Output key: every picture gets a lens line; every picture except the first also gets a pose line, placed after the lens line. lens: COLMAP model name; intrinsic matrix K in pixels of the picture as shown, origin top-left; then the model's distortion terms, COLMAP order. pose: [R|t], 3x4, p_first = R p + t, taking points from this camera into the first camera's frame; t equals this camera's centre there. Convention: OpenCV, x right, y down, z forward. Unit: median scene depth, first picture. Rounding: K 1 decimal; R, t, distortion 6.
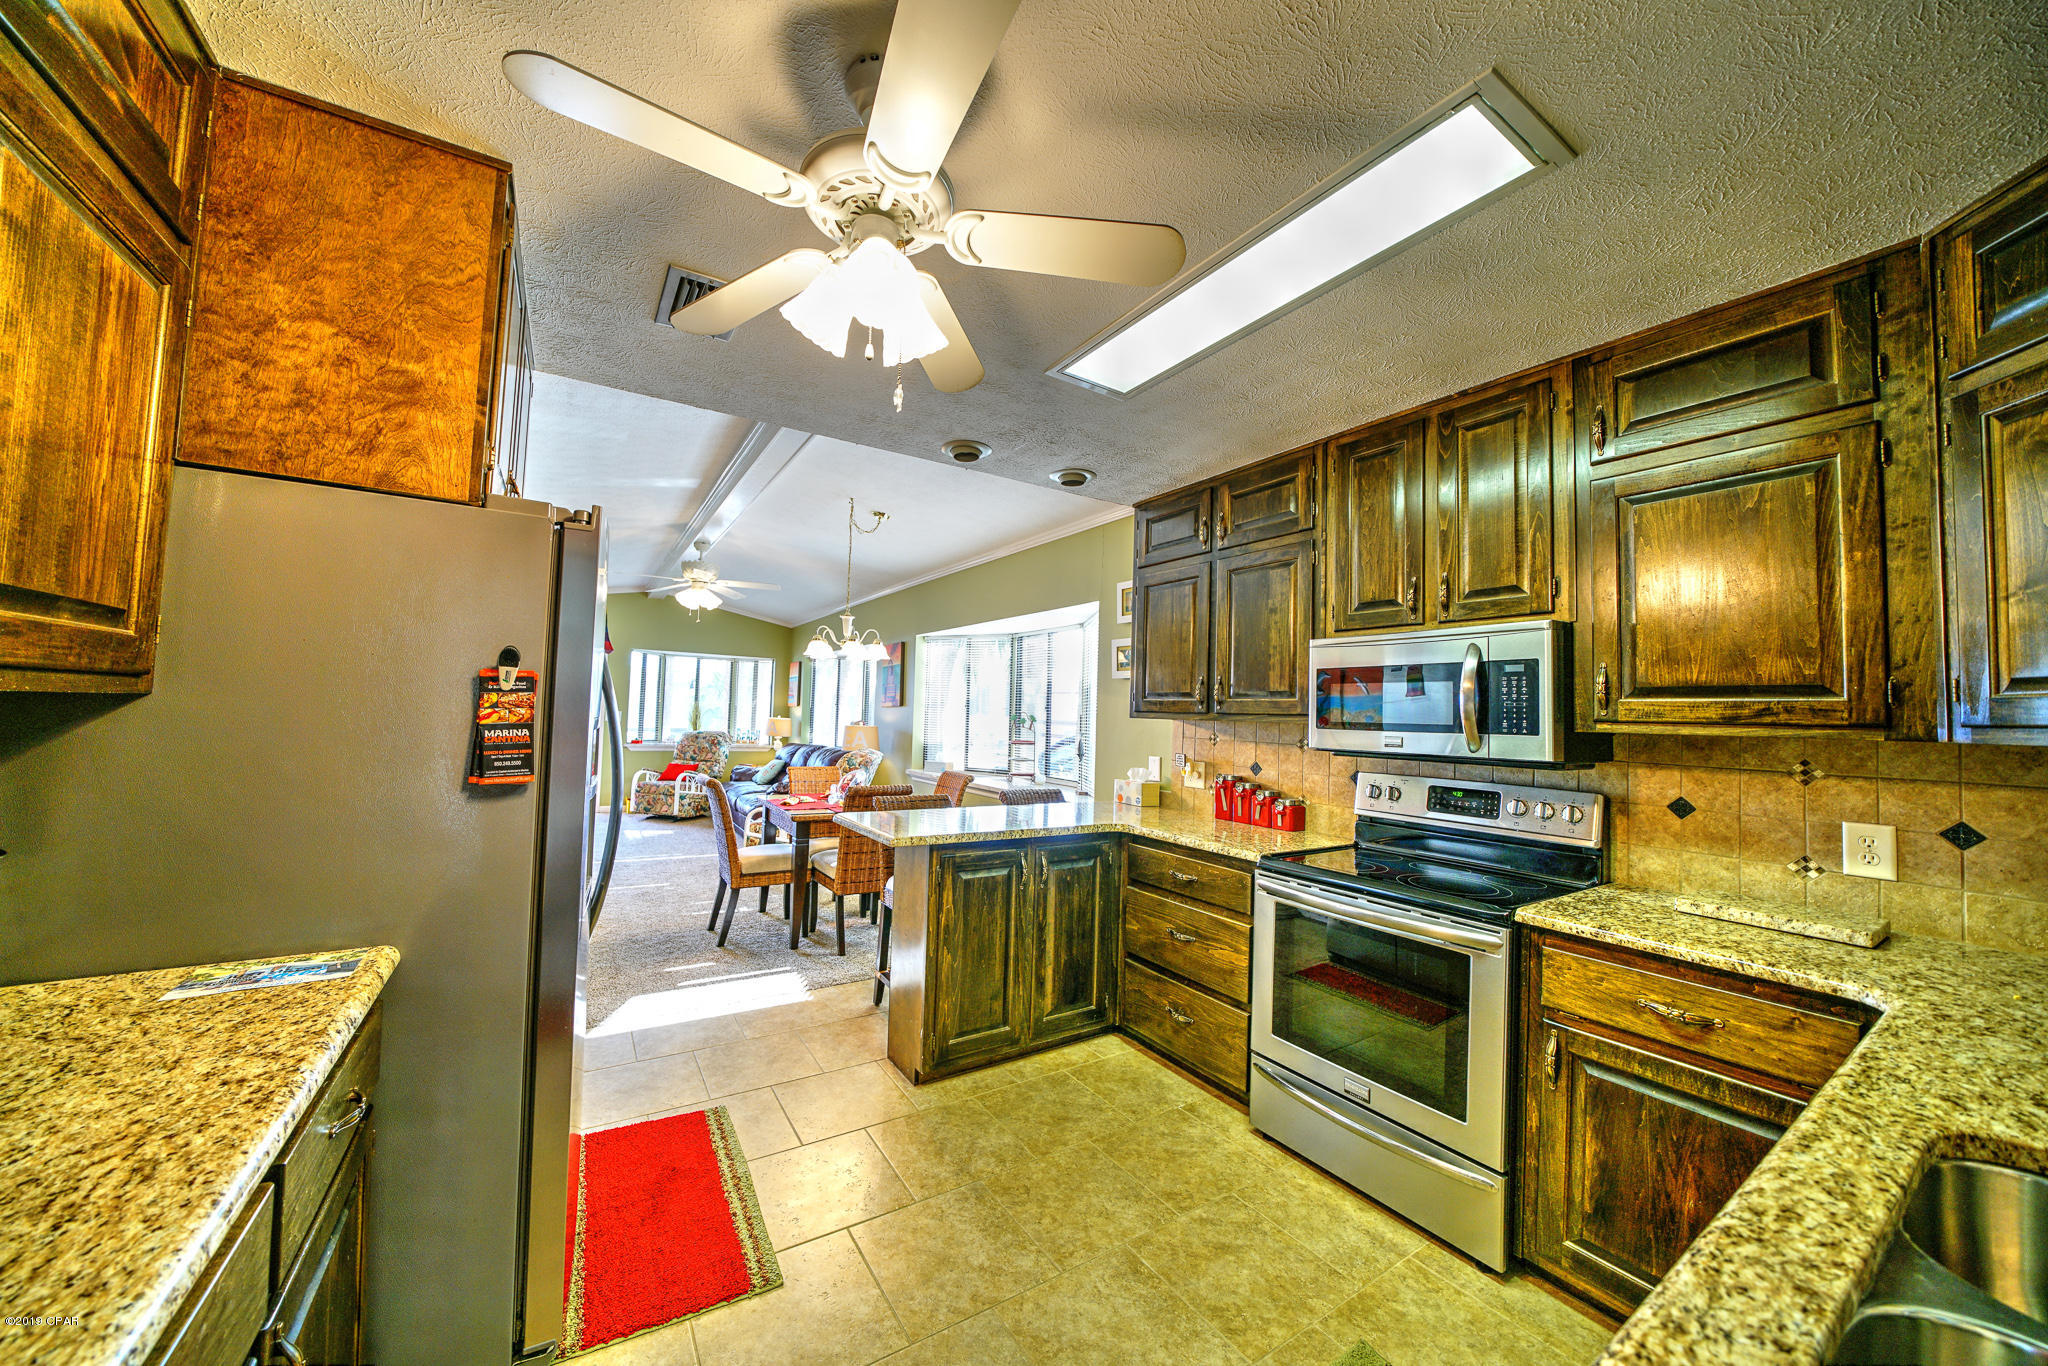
lens RADIAL K [[708.9, 0, 997.8], [0, 708.9, 683.3], [0, 0, 1]] dist [-0.026006, 0.003293]
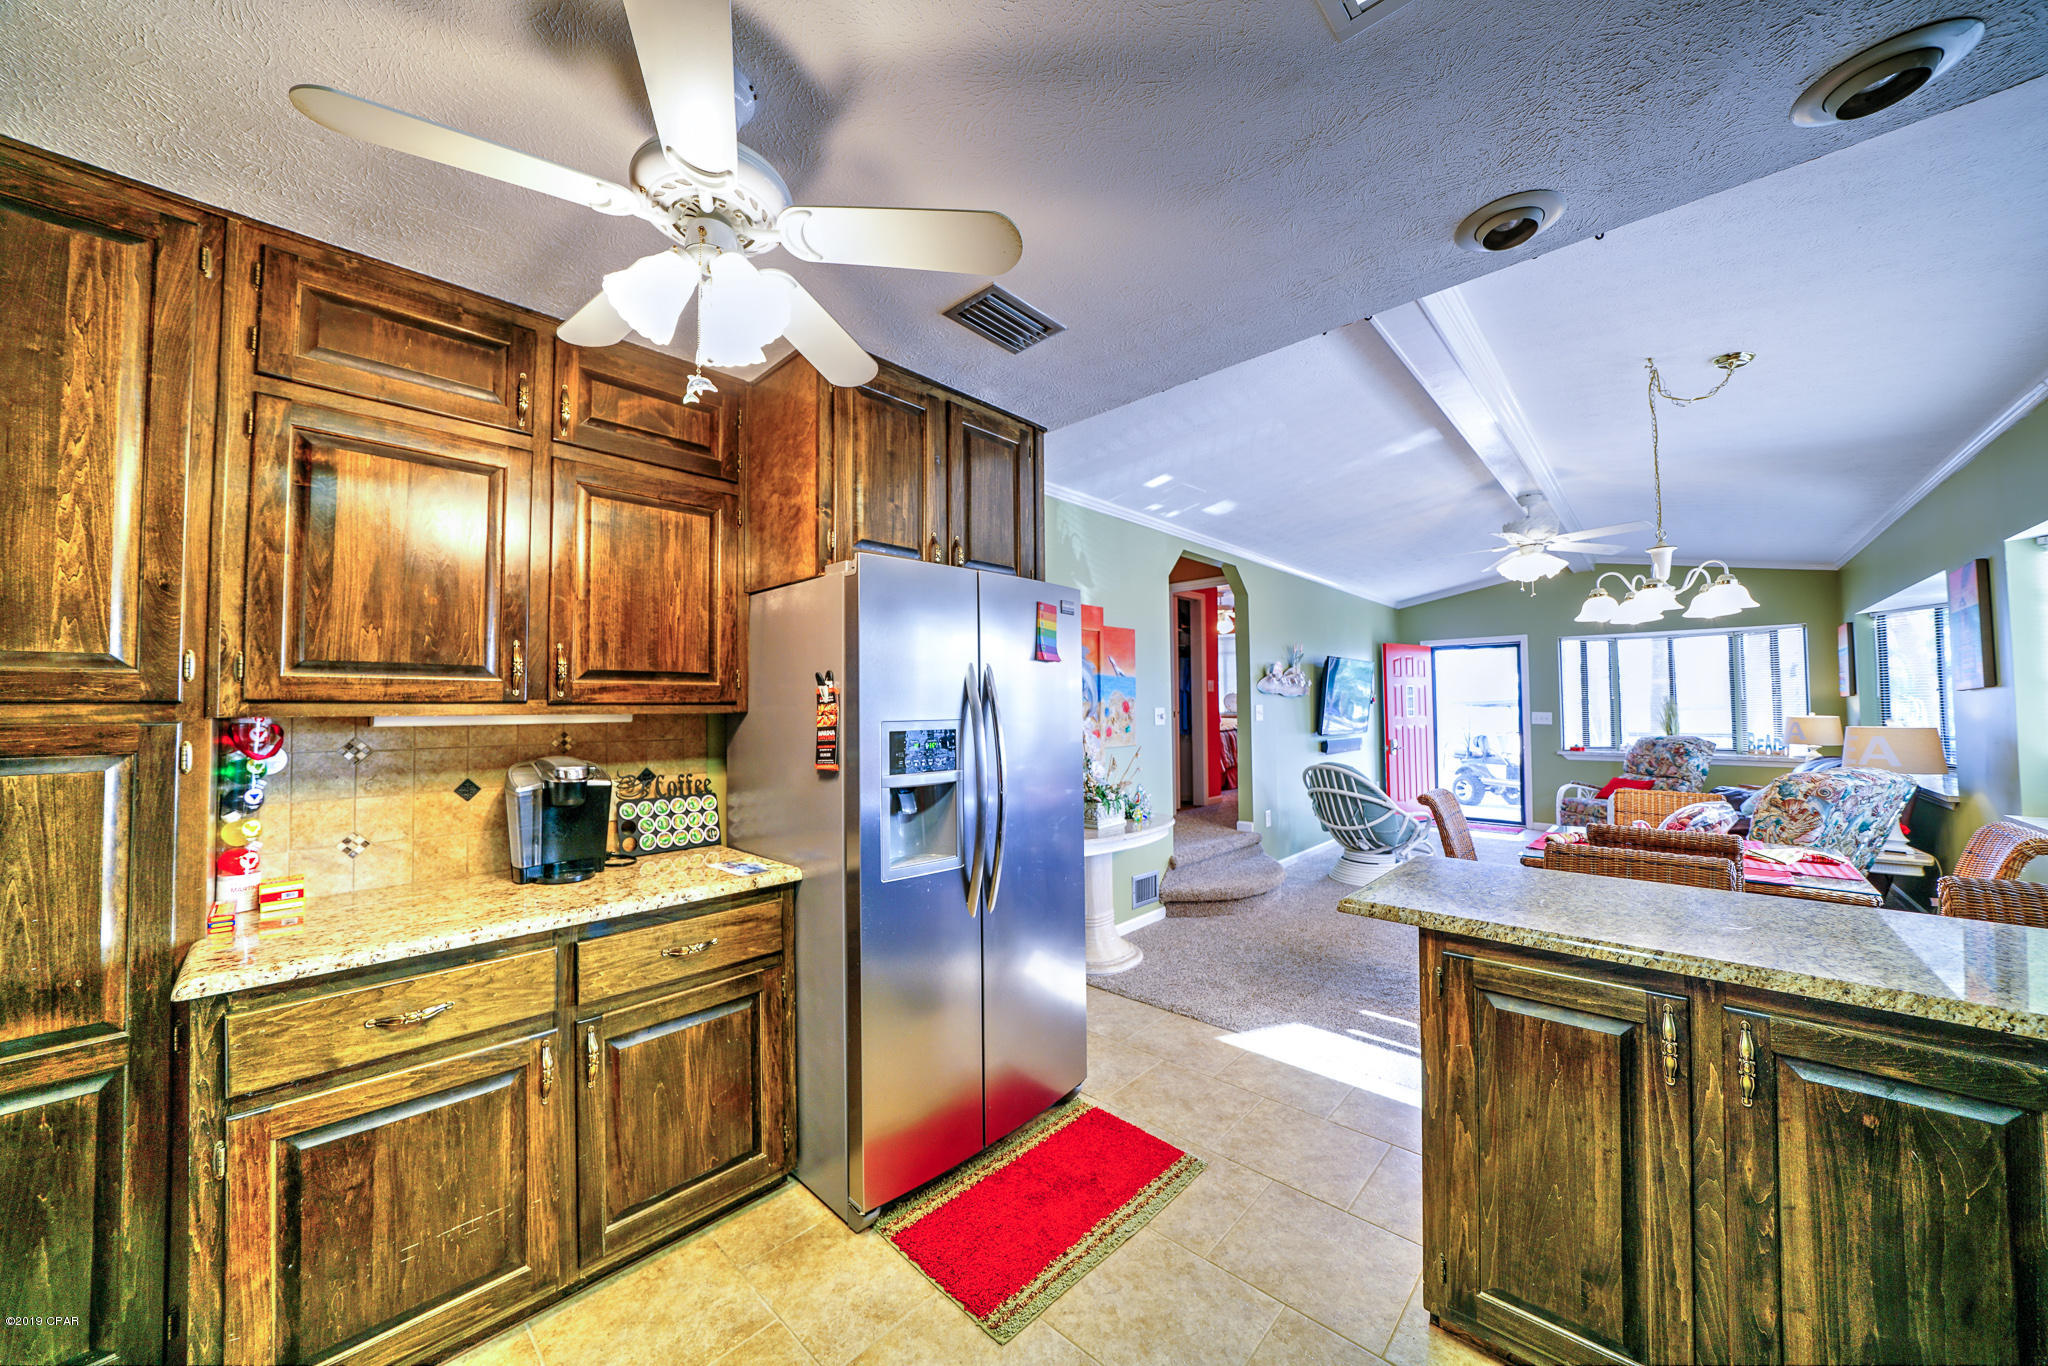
lens RADIAL K [[708.9, 0, 999.2], [0, 708.9, 683.2], [0, 0, 1]] dist [-0.026006, 0.003293]
pose [[0.246582, -0.066913, -0.966809, 0.343585], [0.059528, 0.996776, -0.053805, 0.030962], [0.967292, -0.044285, 0.249770, 0.449469]]
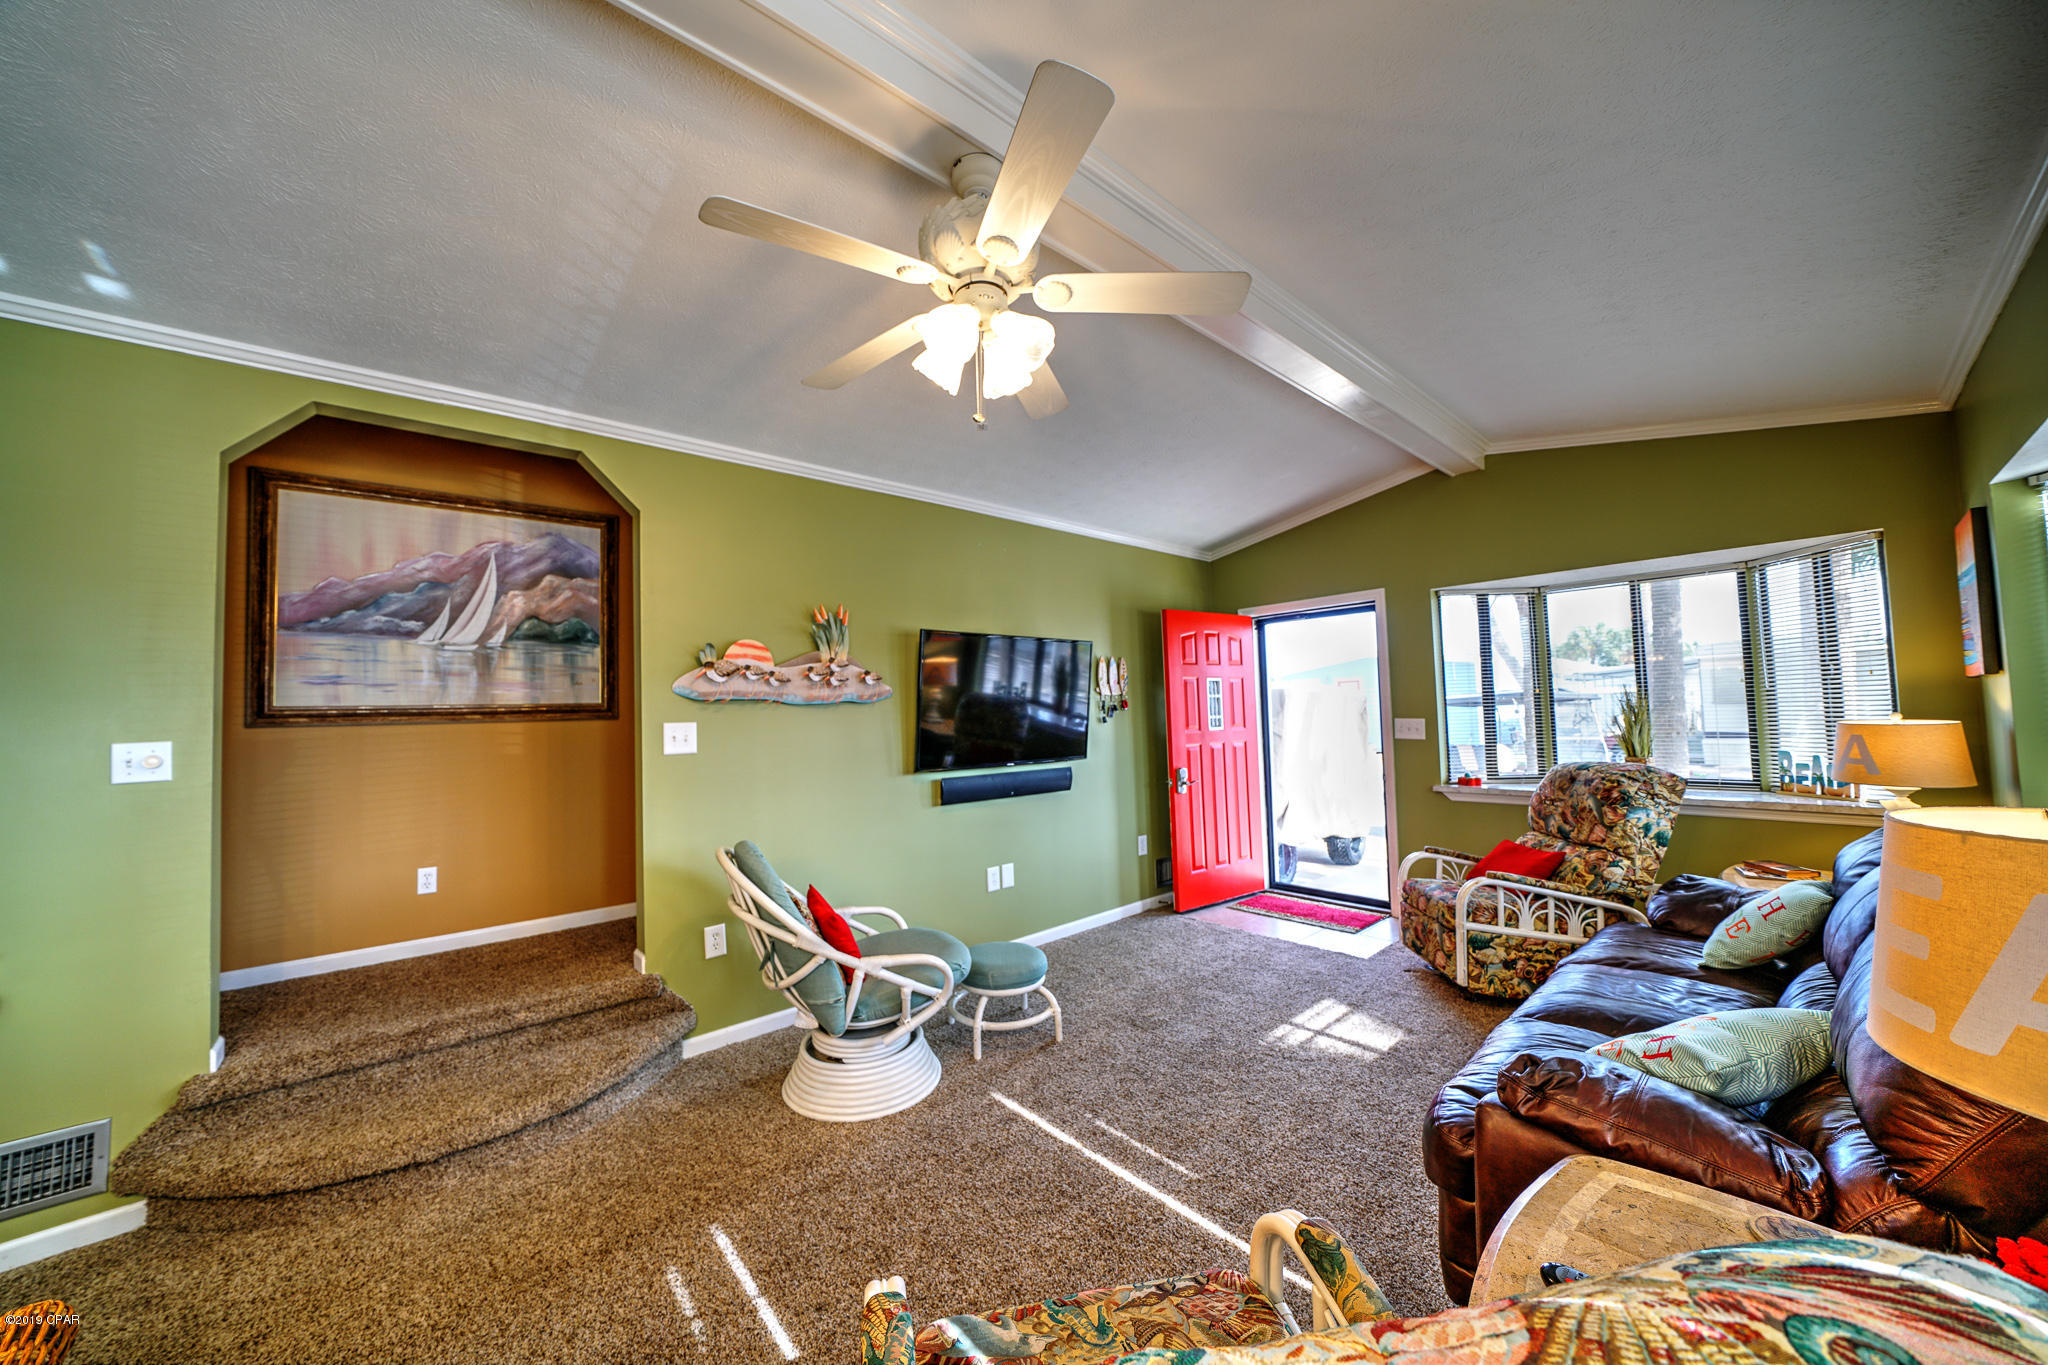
lens RADIAL K [[708.9, 0, 997.7], [0, 708.9, 683.9], [0, 0, 1]] dist [-0.026006, 0.003293]
pose [[0.153758, -0.082289, -0.984676, -0.284111], [0.079755, 0.994308, -0.070640, 0.079010], [0.984885, -0.067672, 0.159446, 1.881719]]
